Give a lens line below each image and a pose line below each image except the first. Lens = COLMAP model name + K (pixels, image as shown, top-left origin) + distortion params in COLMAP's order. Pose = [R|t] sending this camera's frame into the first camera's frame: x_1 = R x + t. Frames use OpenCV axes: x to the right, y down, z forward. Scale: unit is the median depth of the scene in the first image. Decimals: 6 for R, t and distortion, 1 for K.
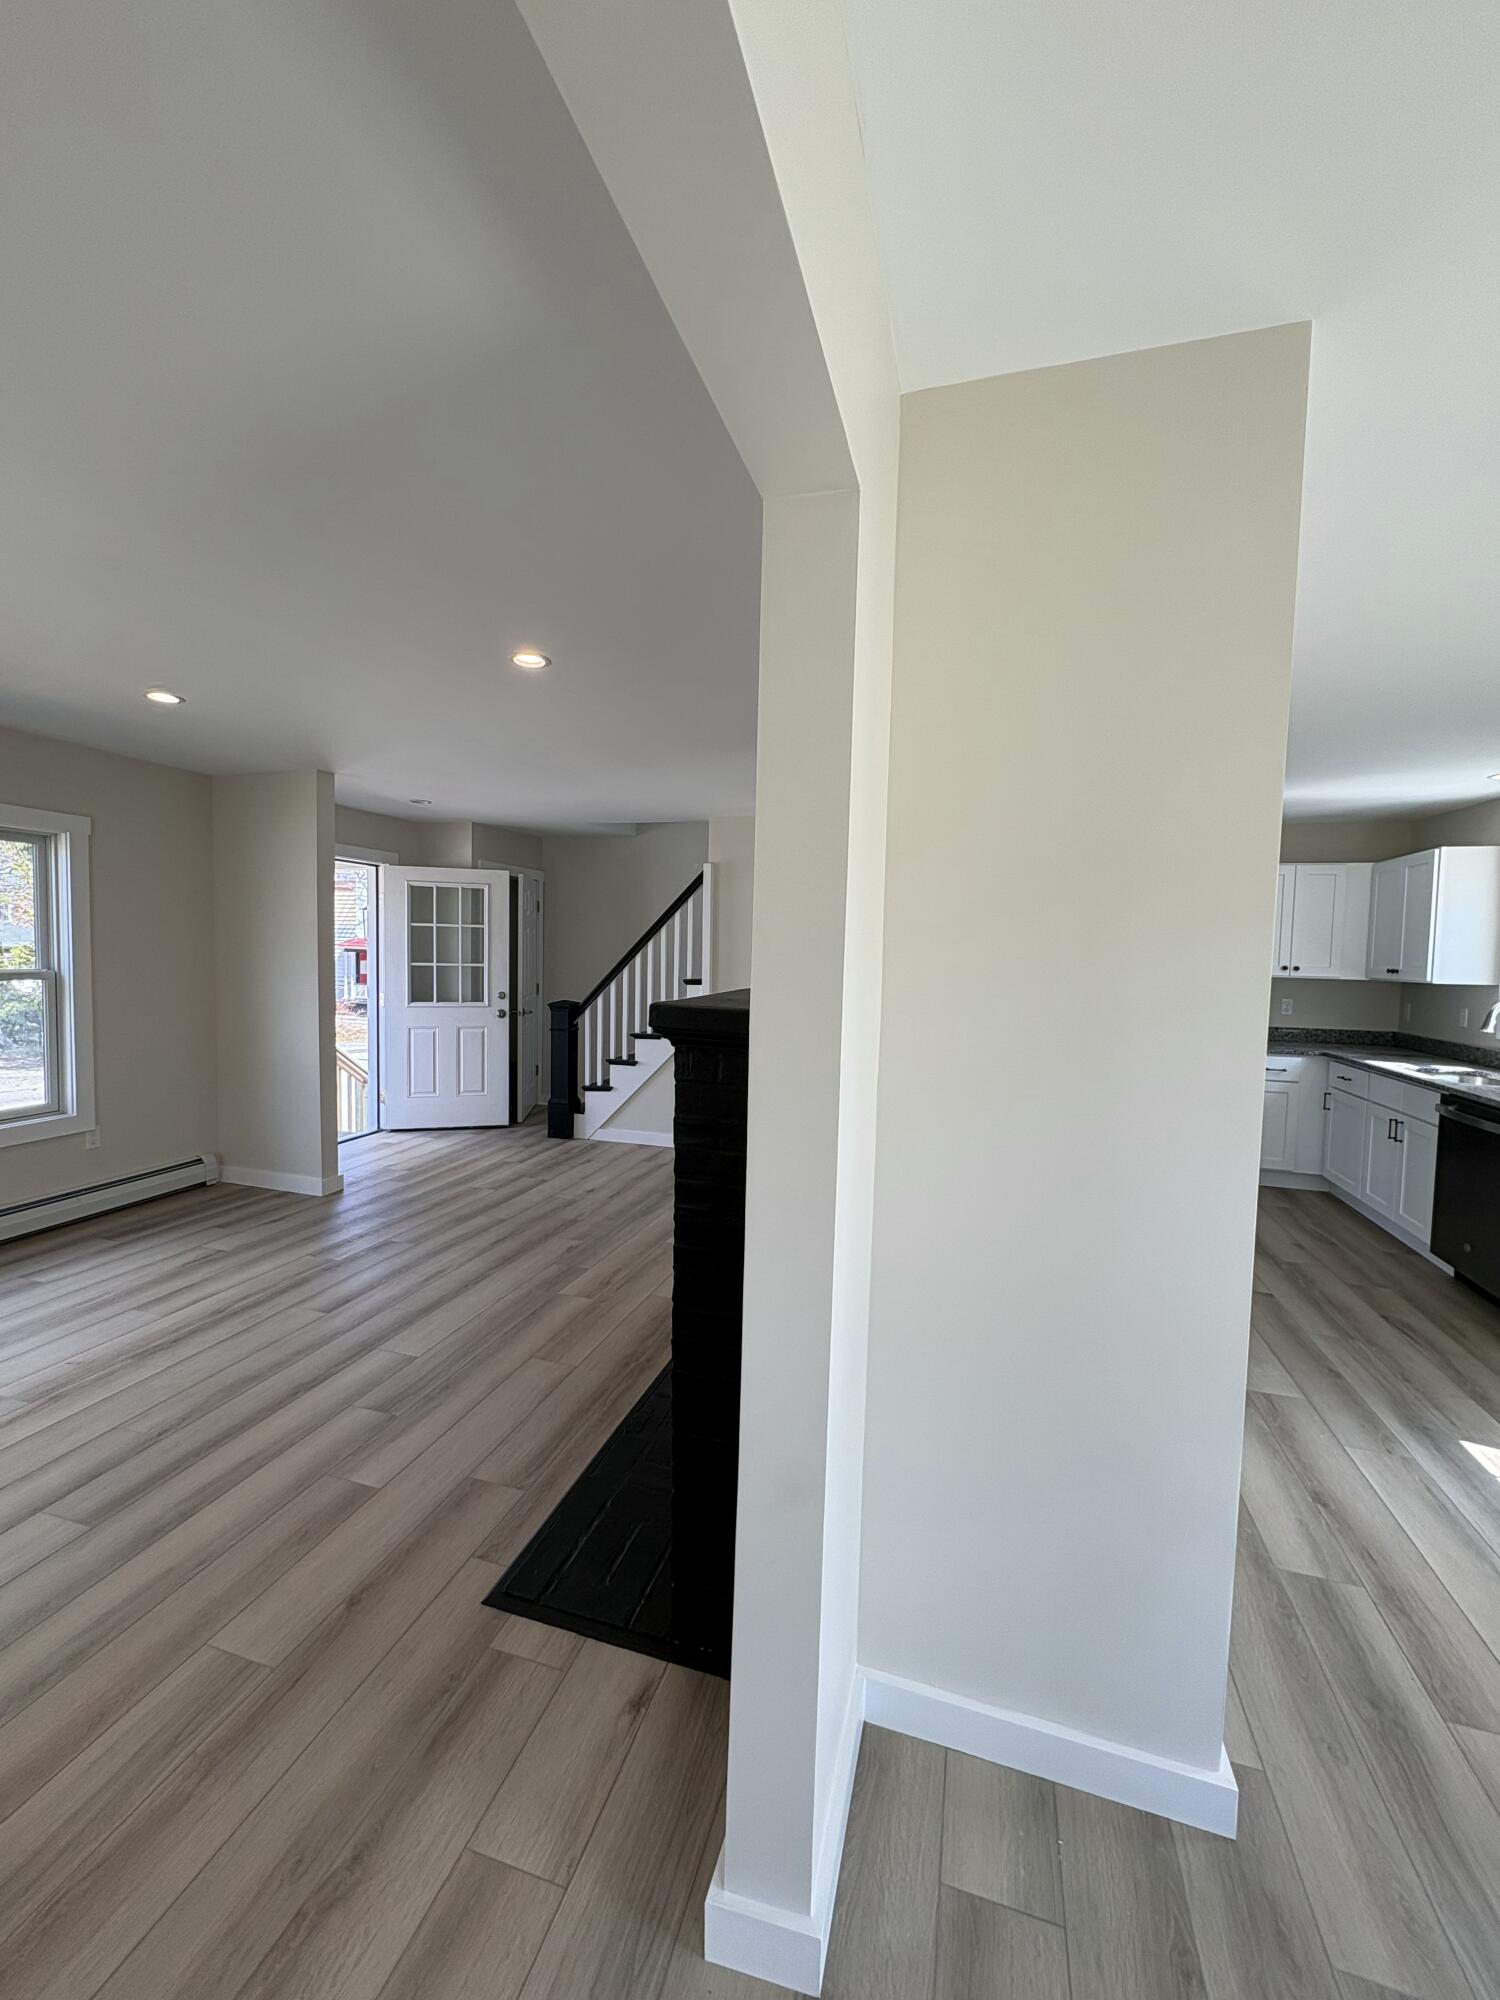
lens RADIAL K [[807.0, 0, 745.9], [0, 807.0, 992.4], [0, 0, 1]] dist [0.001626, 0.000705]
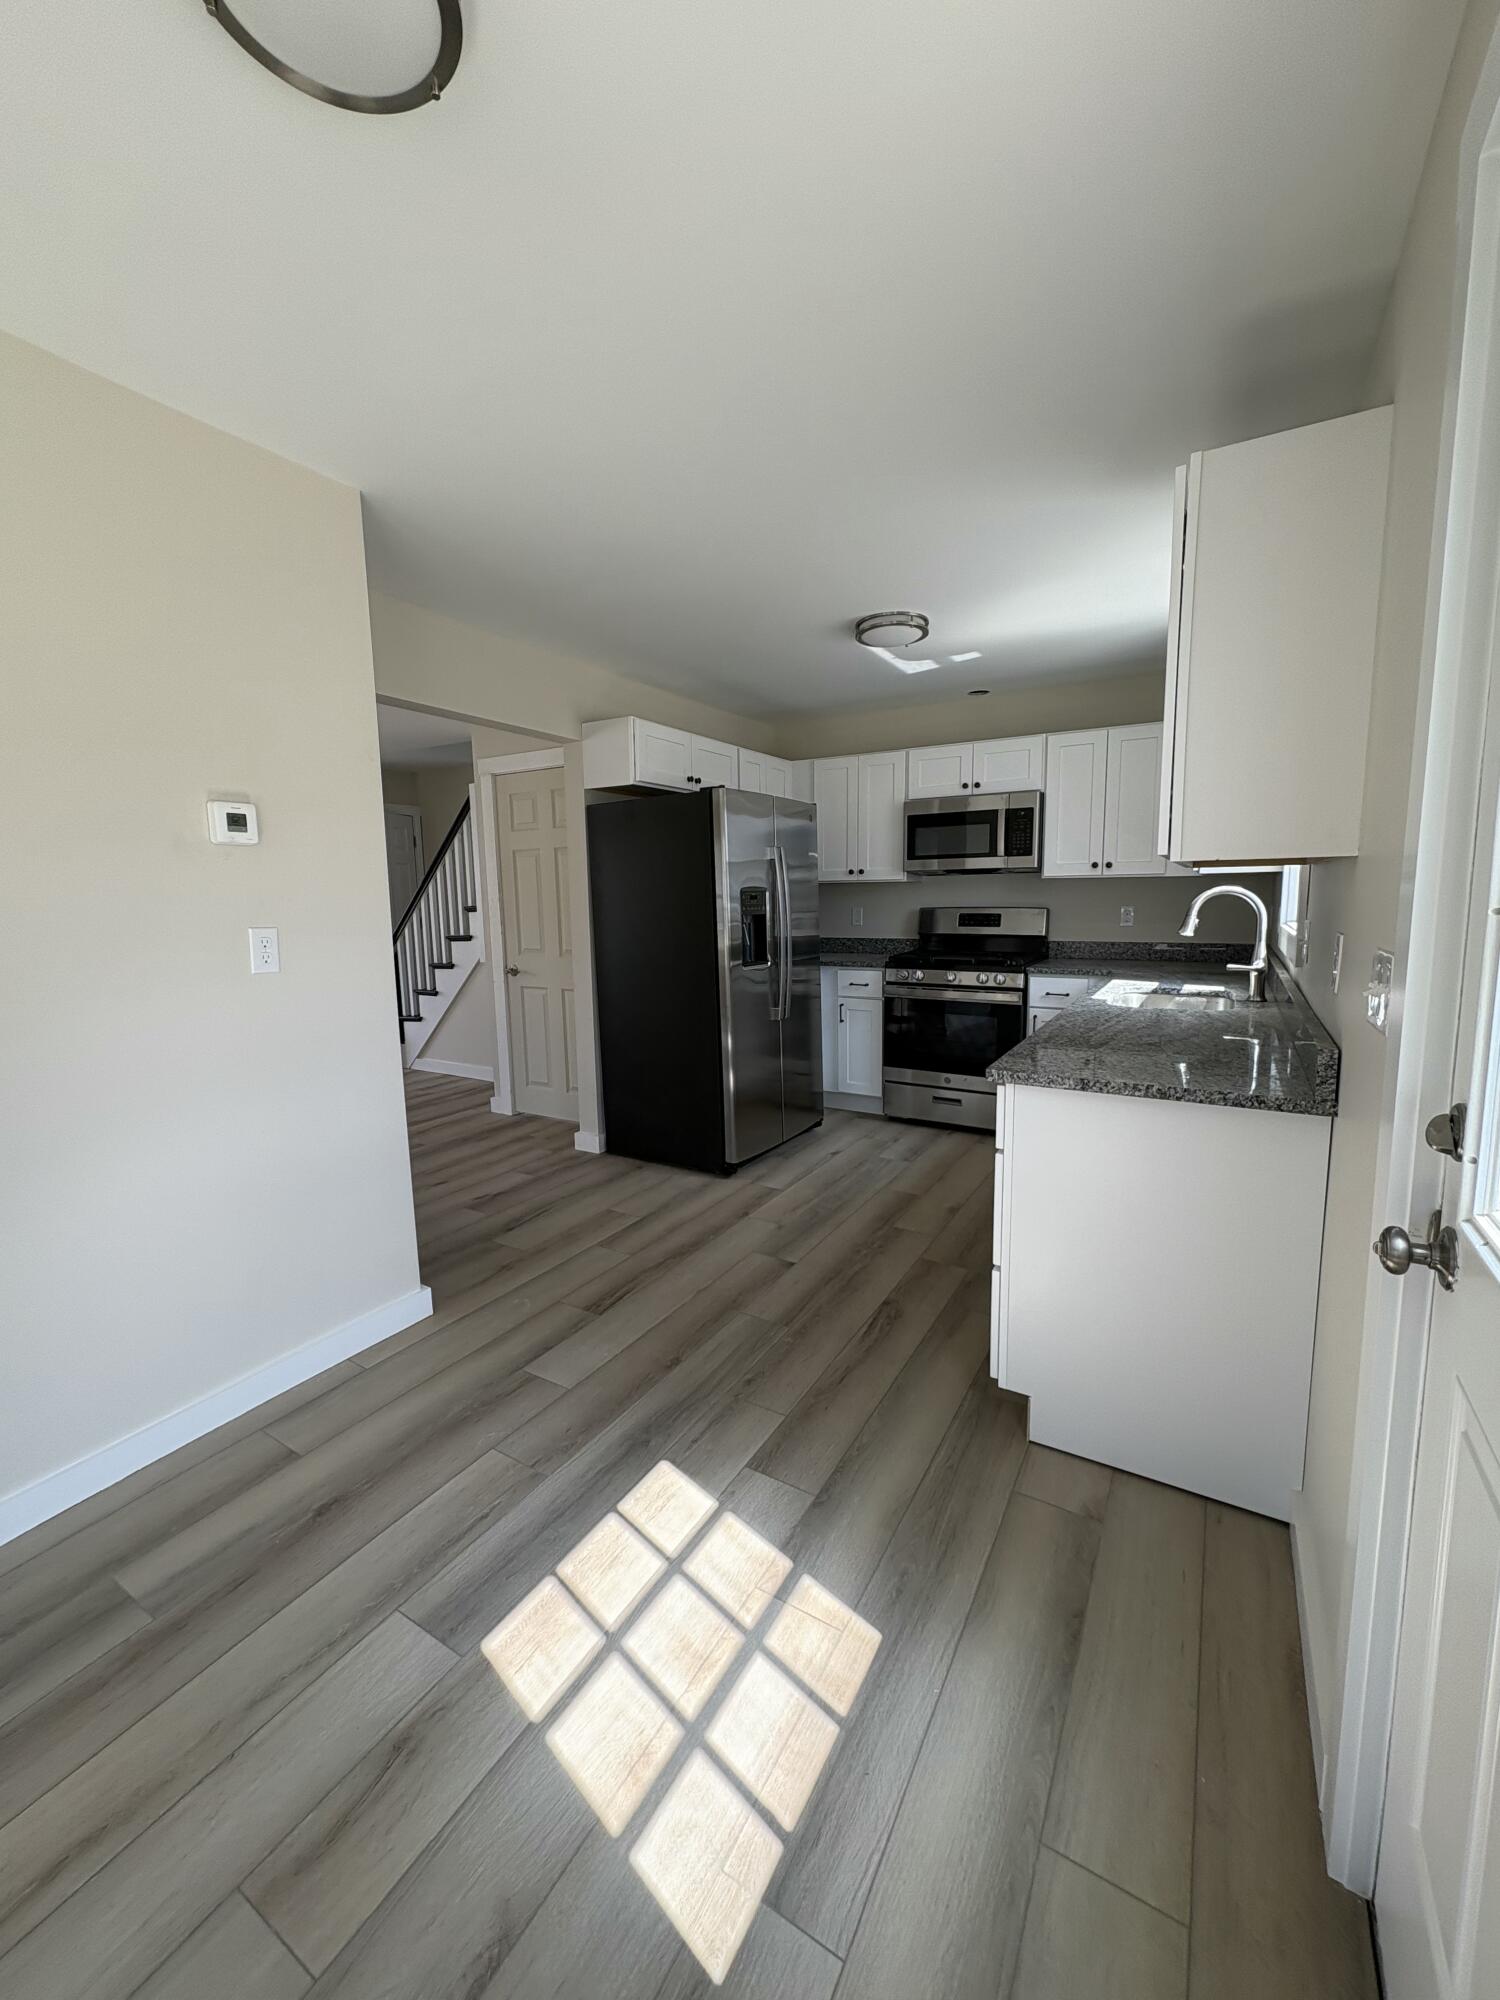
lens RADIAL K [[807.0, 0, 749.8], [0, 807.0, 994.5], [0, 0, 1]] dist [0.001626, 0.000705]
pose [[0.967538, -0.005863, -0.252656, 0.621396], [0.024377, 0.997234, 0.070210, 0.036331], [0.251545, -0.074090, 0.965005, 0.176344]]
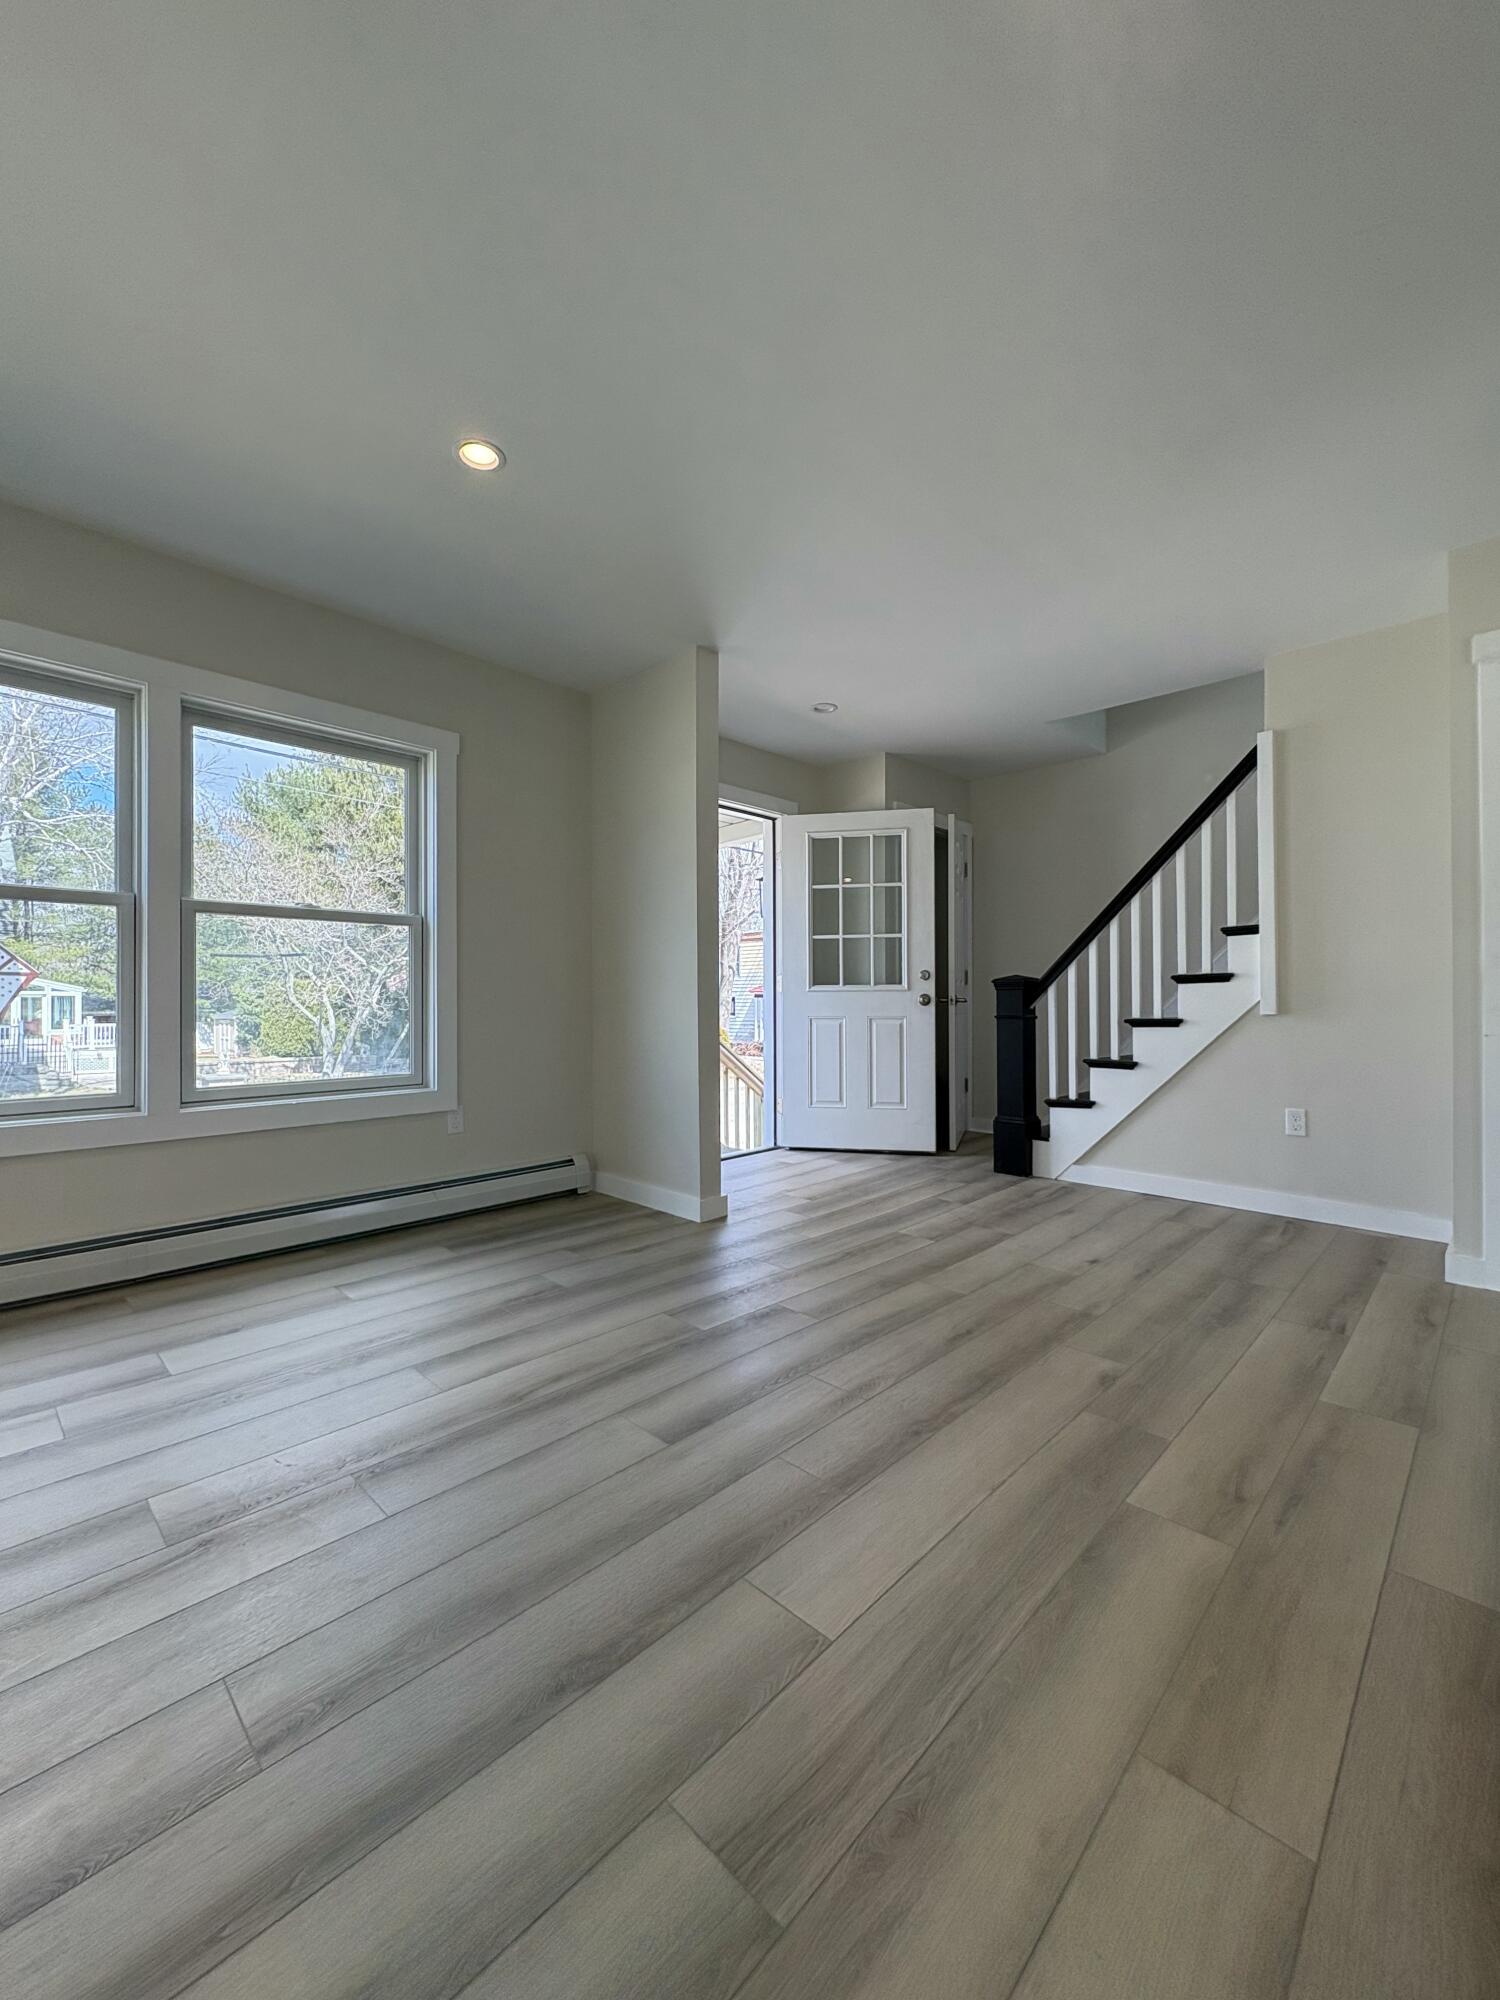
lens RADIAL K [[807.0, 0, 747.6], [0, 807.0, 984.0], [0, 0, 1]] dist [0.001626, 0.000705]
pose [[0.890309, -0.028595, -0.454458, -0.149441], [-0.004466, 0.997430, -0.071510, 0.089616], [0.455335, 0.065696, 0.887893, 0.358493]]
